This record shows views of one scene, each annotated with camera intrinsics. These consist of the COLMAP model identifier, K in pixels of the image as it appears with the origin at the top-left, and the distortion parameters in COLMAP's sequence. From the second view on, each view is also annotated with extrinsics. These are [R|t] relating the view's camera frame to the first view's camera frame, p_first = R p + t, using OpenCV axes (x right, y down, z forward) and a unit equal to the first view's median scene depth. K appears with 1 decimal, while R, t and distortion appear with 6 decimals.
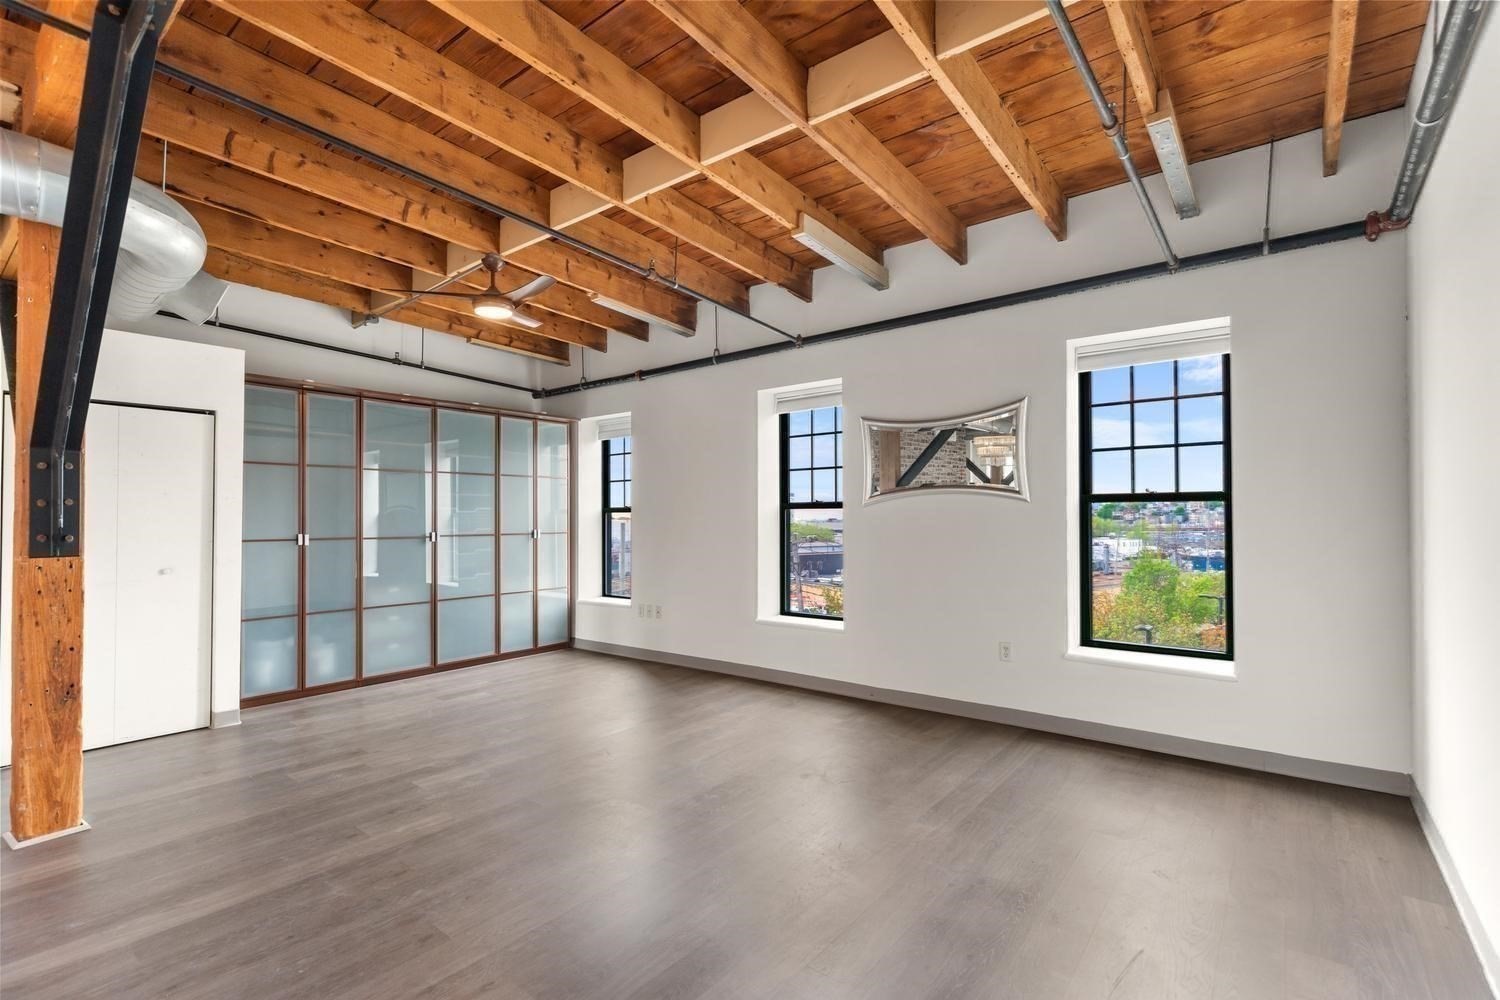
lens RADIAL K [[676.3, 0, 747.1], [0, 676.3, 508.9], [0, 0, 1]] dist [0.007454, -0.000377]
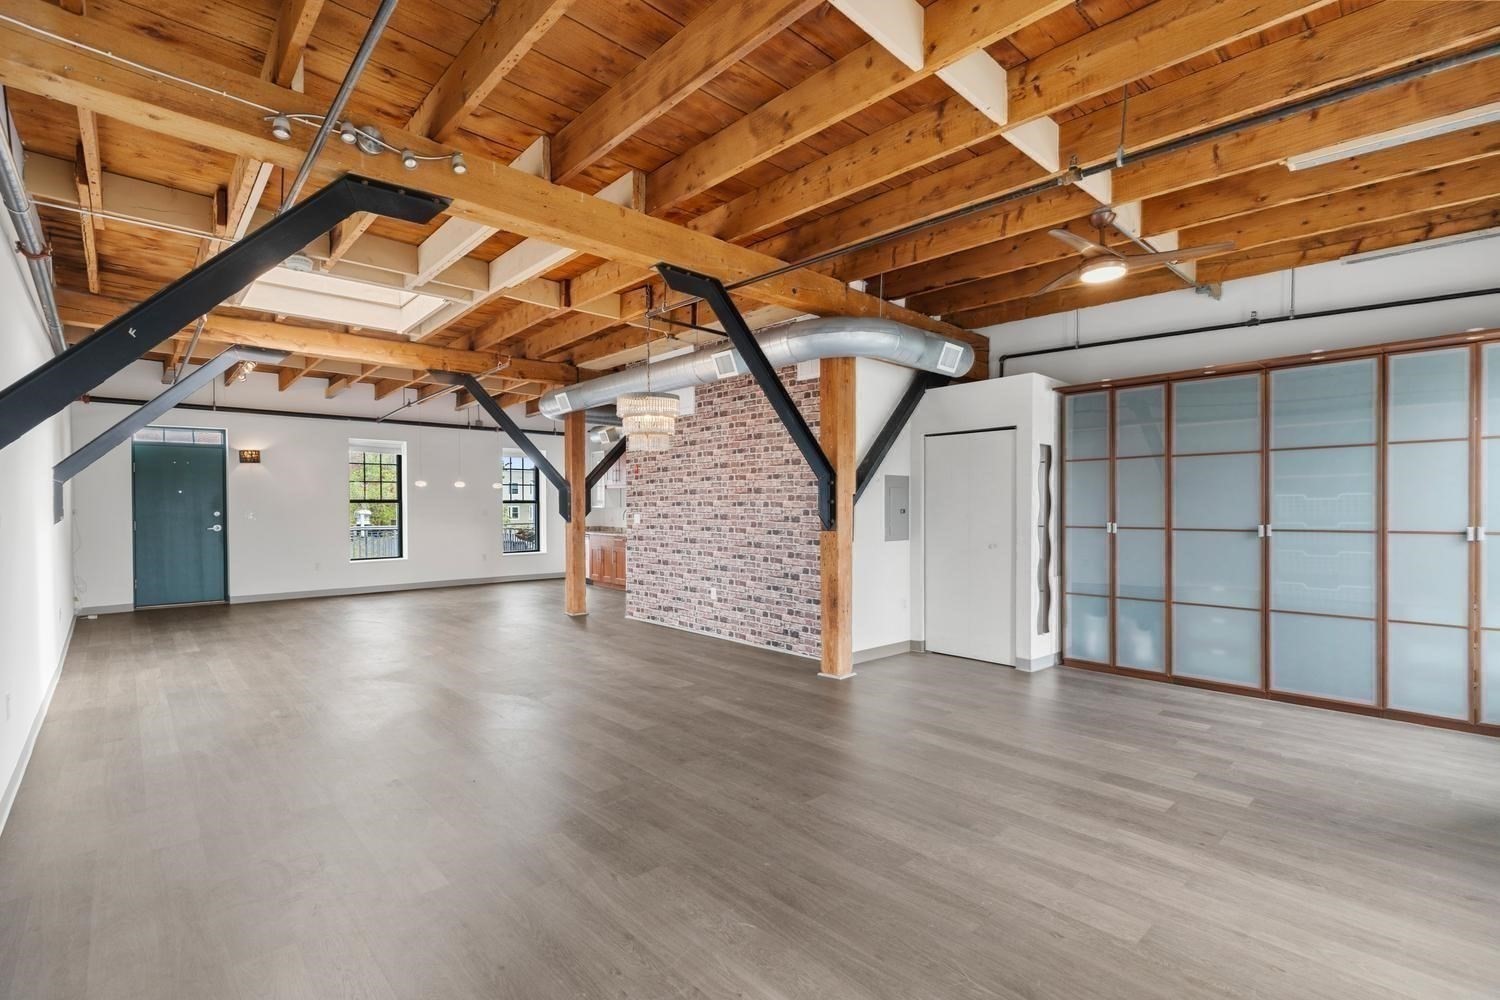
lens RADIAL K [[676.3, 0, 758.1], [0, 676.3, 509.9], [0, 0, 1]] dist [0.007454, -0.000377]
pose [[-0.140129, 0.009125, -0.990091, 0.521389], [0.021624, 0.999747, 0.006154, -0.002188], [0.989897, -0.020547, -0.140290, 0.634158]]
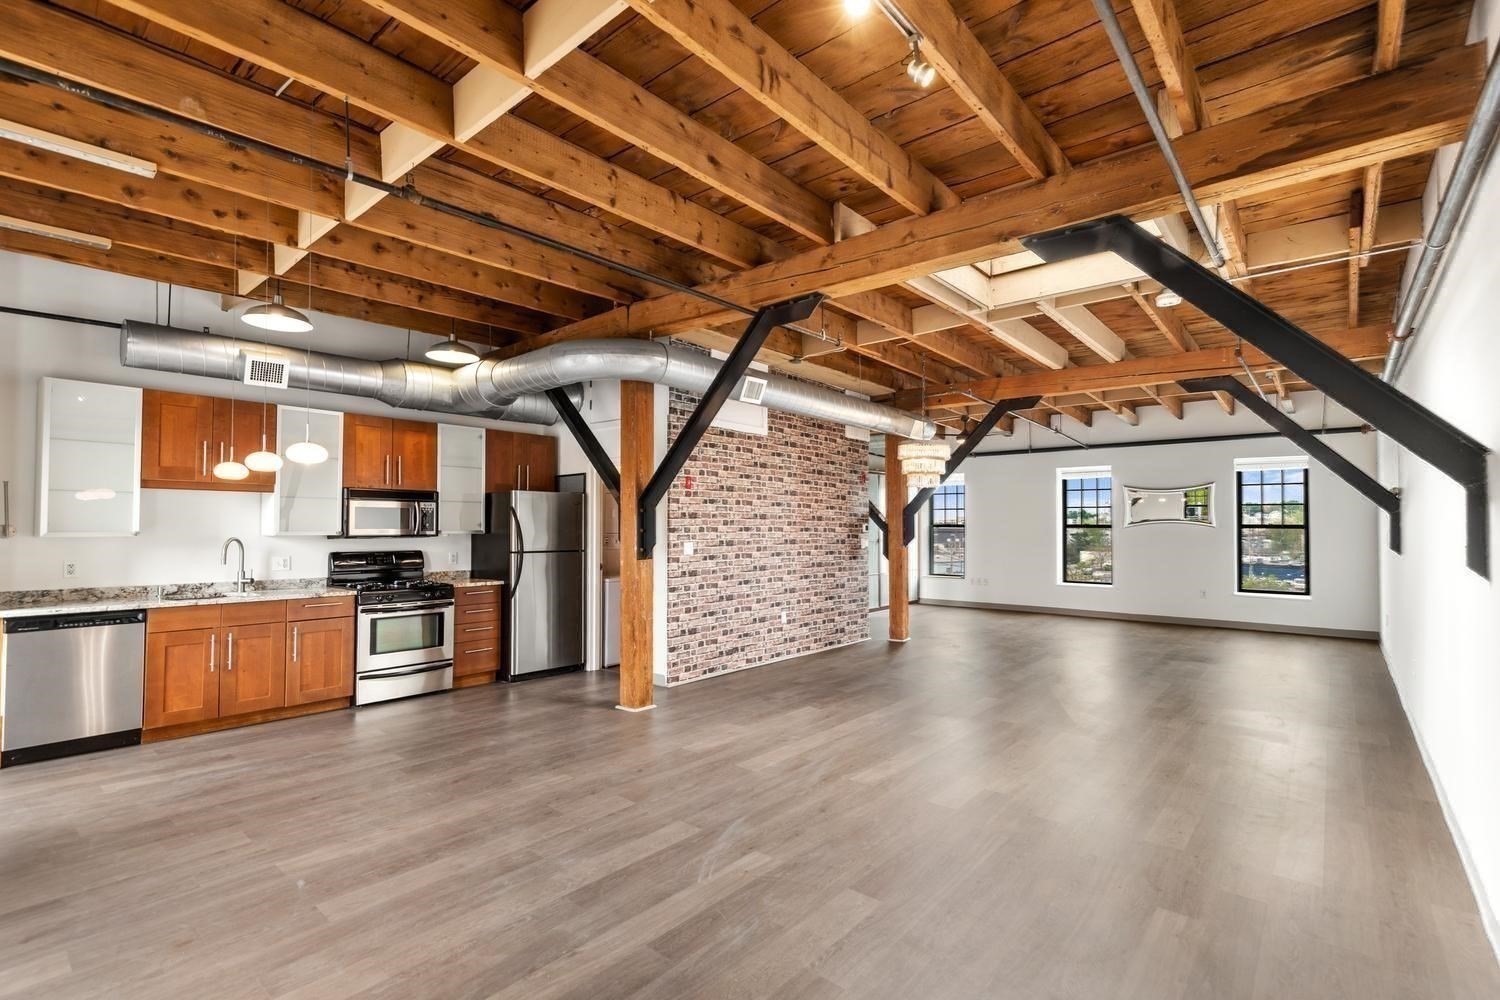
lens RADIAL K [[676.3, 0, 756.1], [0, 676.3, 511.2], [0, 0, 1]] dist [0.007454, -0.000377]
pose [[0.999520, 0.006347, -0.030314, -0.964660], [-0.006458, 0.999973, -0.003566, -0.043947], [0.030290, 0.003760, 0.999534, -1.211153]]
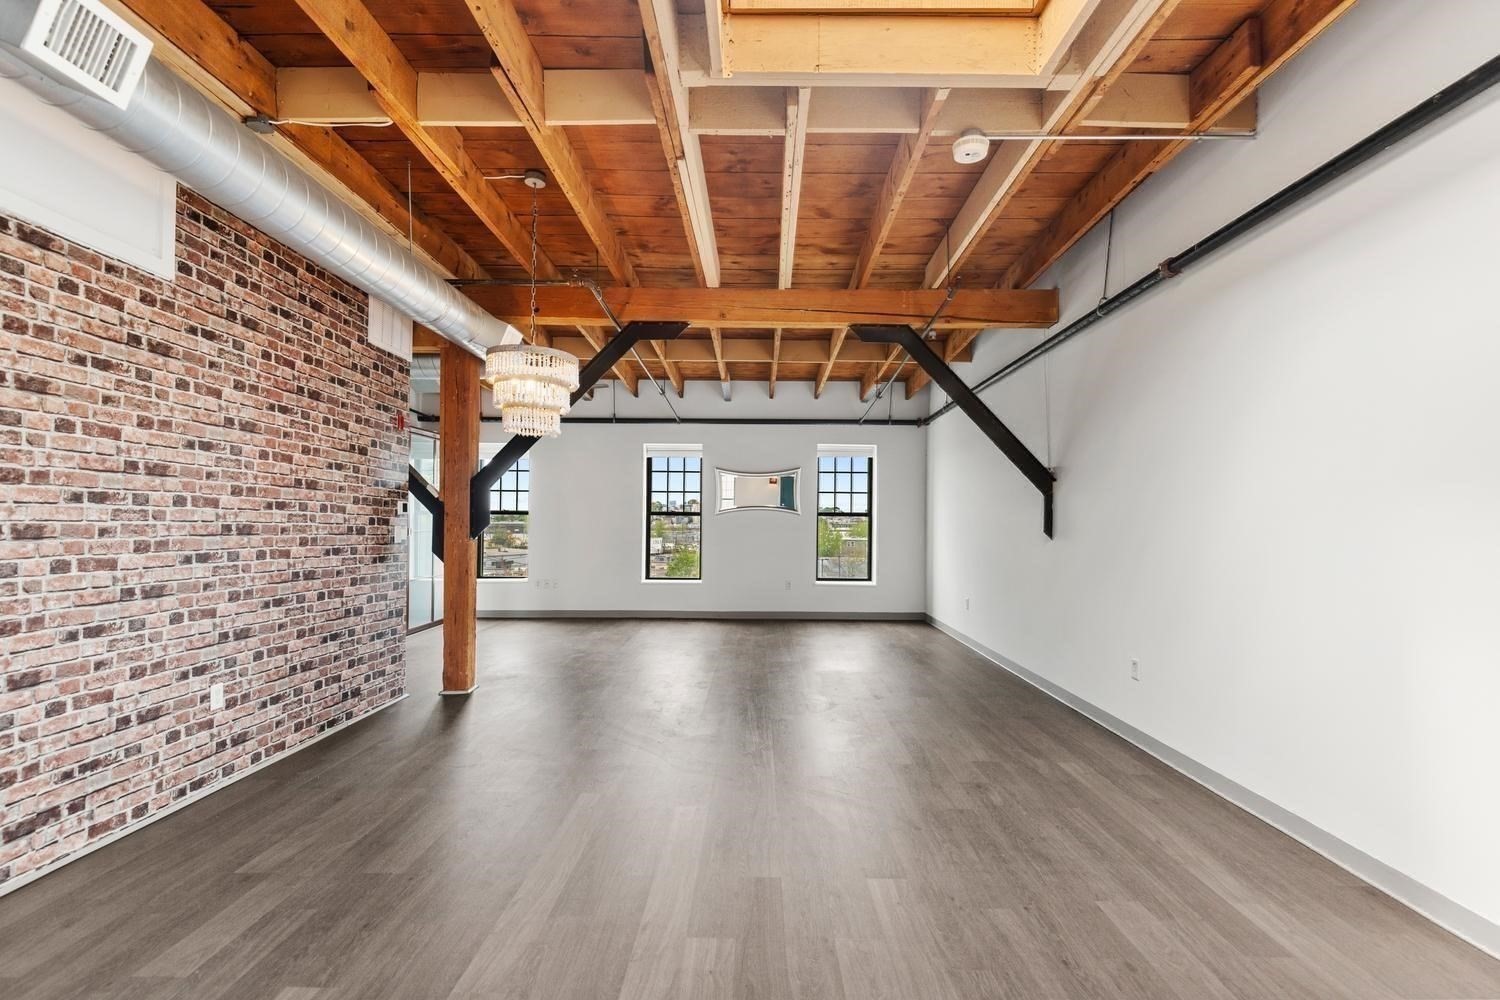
lens RADIAL K [[676.3, 0, 750.3], [0, 676.3, 511.1], [0, 0, 1]] dist [0.007454, -0.000377]
pose [[0.790465, 0.020452, 0.612166, -0.945092], [-0.021603, 0.999751, -0.005506, -0.007768], [-0.612126, -0.008873, 0.790710, -0.562546]]
